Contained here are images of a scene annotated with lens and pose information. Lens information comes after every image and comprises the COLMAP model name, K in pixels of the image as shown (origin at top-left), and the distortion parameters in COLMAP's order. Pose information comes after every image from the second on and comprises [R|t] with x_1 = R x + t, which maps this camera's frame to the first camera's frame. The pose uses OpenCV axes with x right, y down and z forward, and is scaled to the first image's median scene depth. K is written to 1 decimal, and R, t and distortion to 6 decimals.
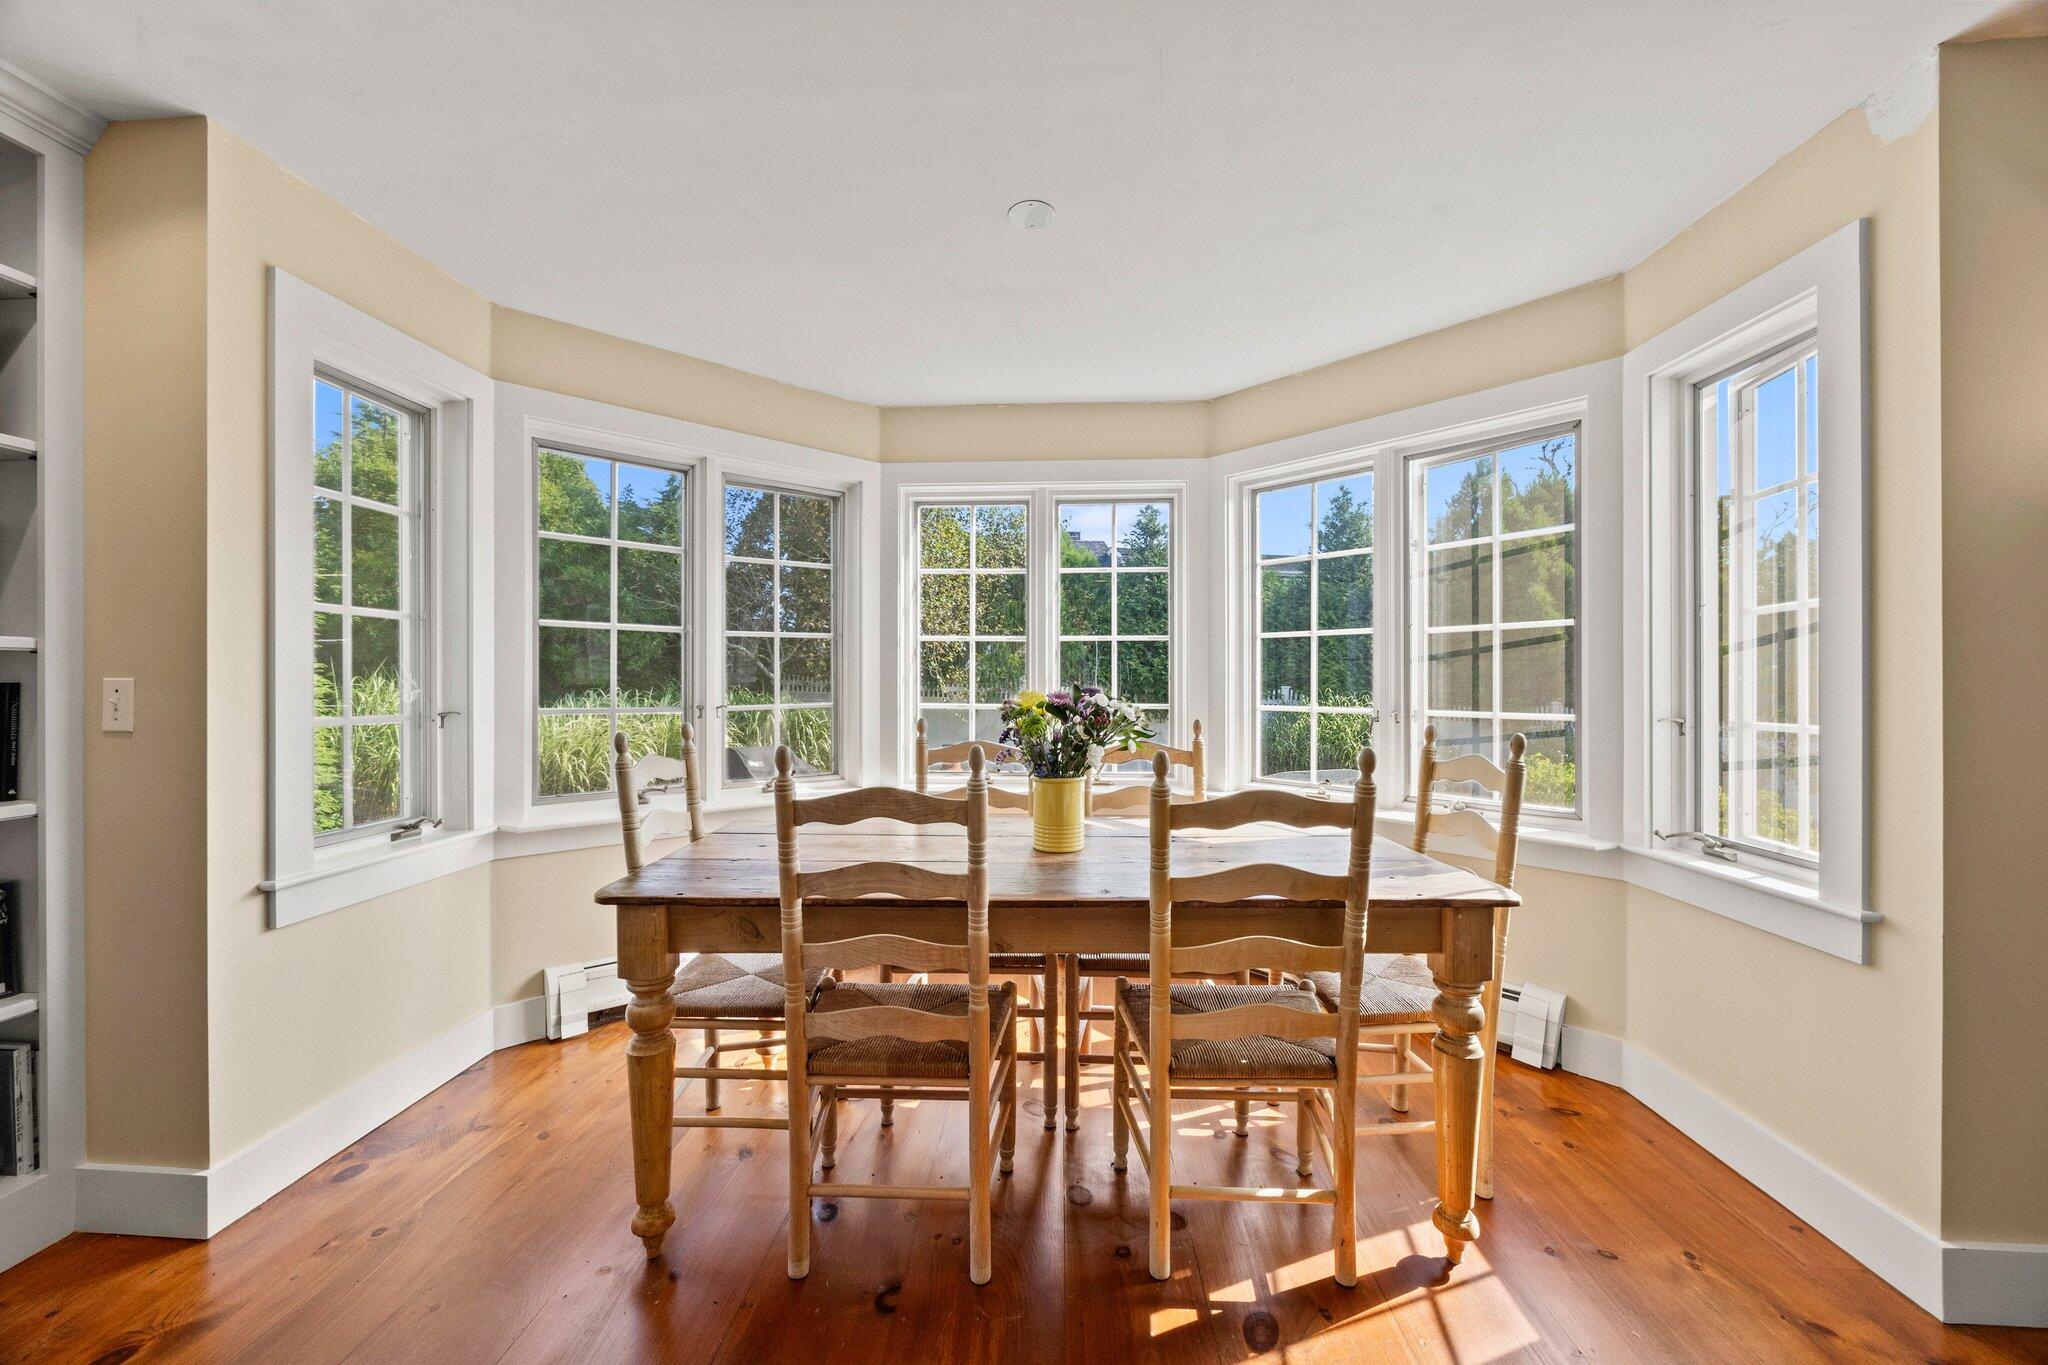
lens RADIAL K [[792.2, 0, 990.5], [0, 792.2, 687.8], [0, 0, 1]] dist [0.000858, -0.000715]
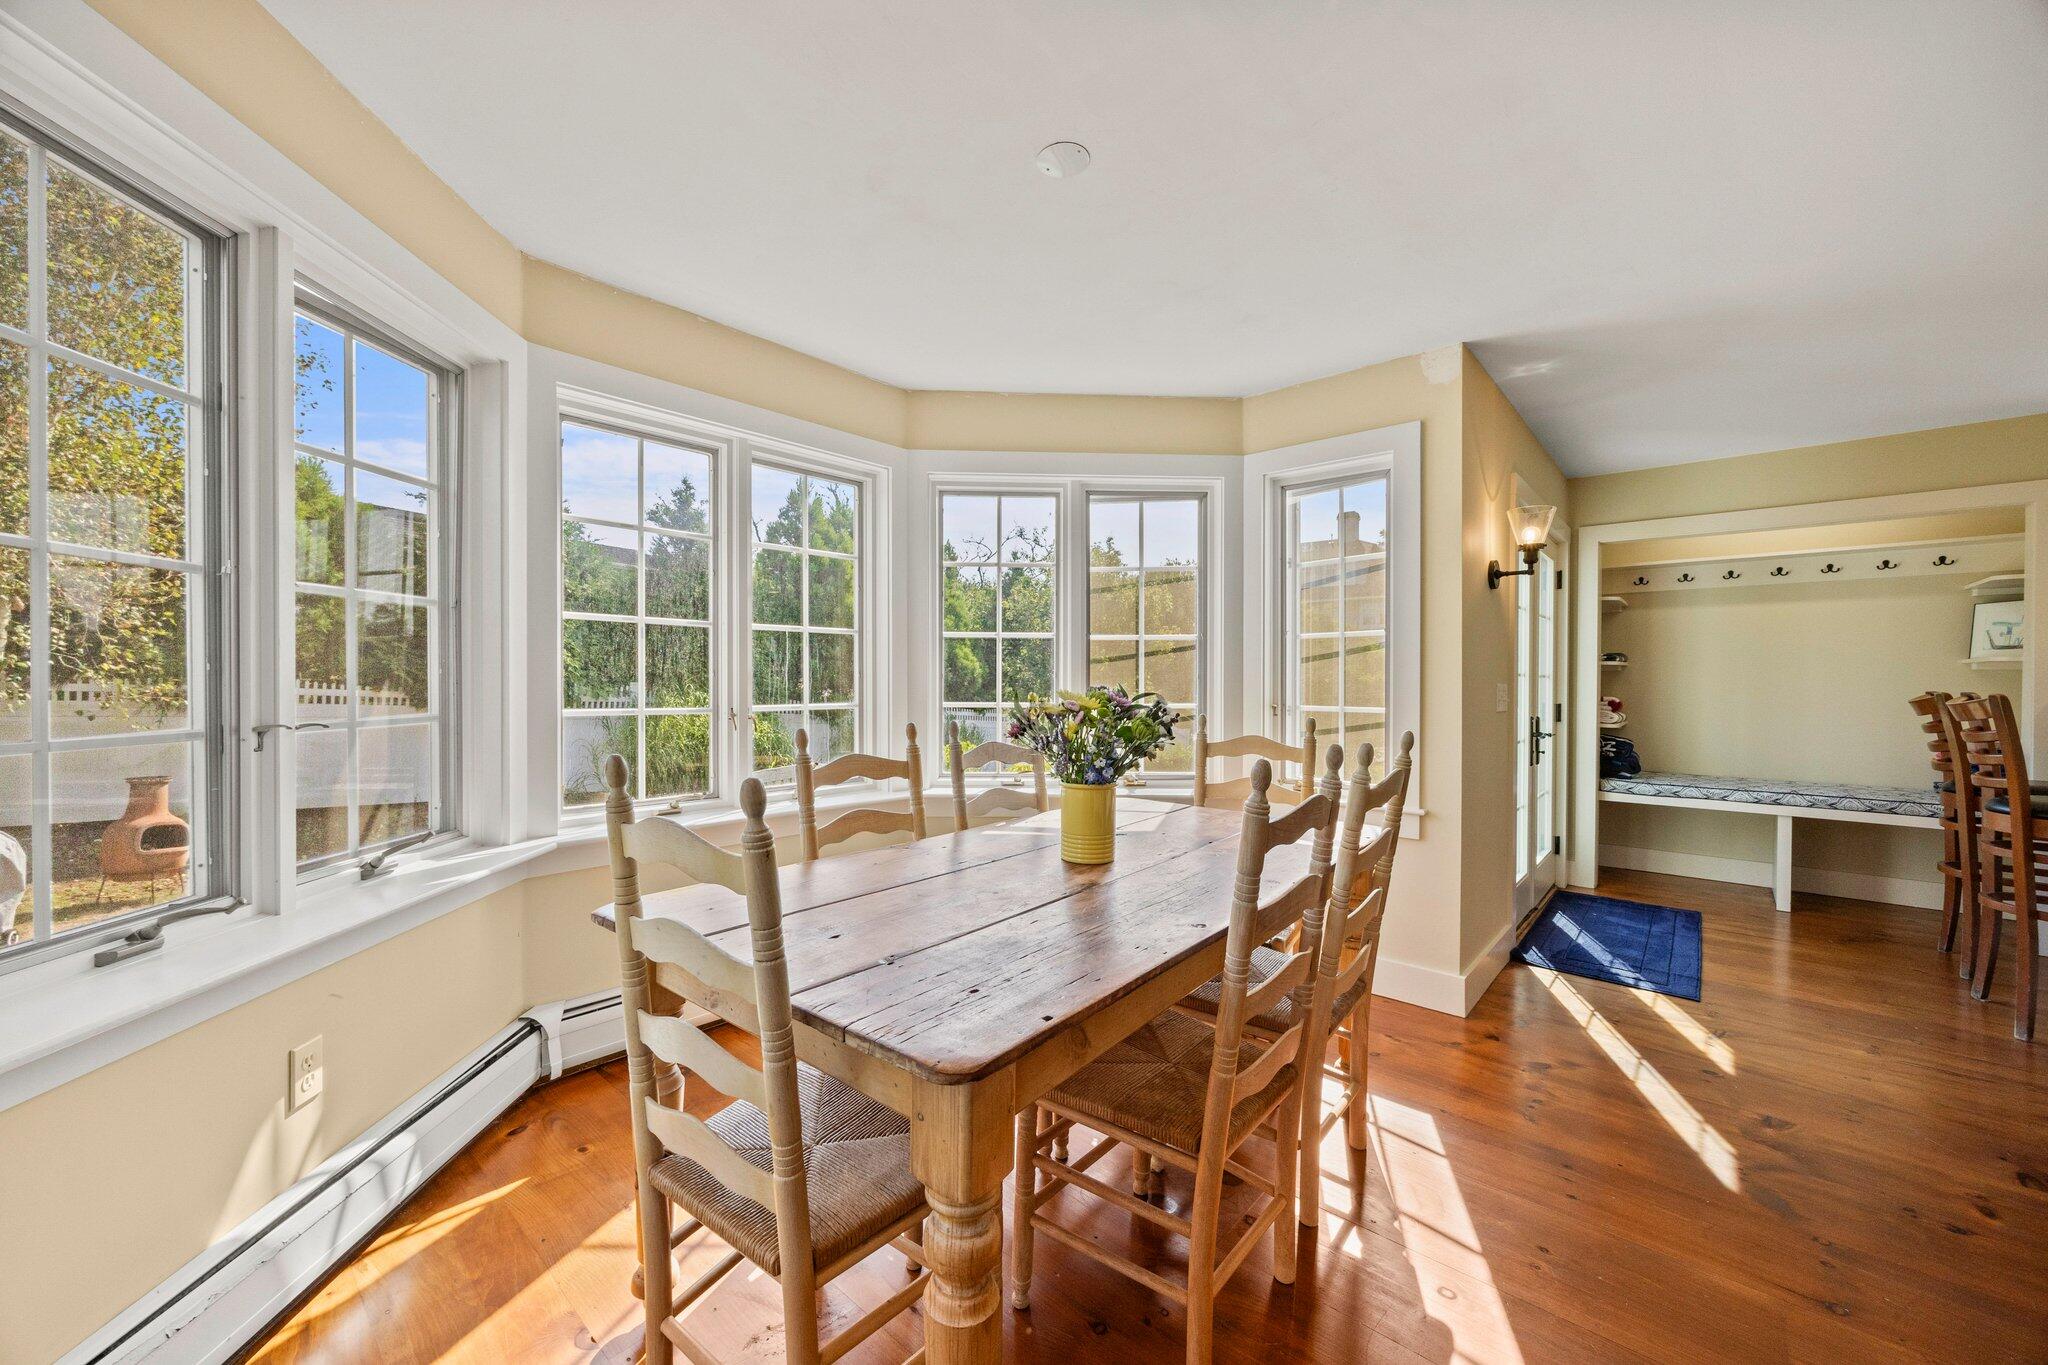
lens RADIAL K [[792.2, 0, 1020.2], [0, 792.2, 688.6], [0, 0, 1]] dist [0.000858, -0.000715]
pose [[0.626166, -0.005141, 0.779673, -0.525809], [-0.001647, 0.999967, 0.007916, -0.002231], [-0.779688, -0.006241, 0.626137, 0.359884]]
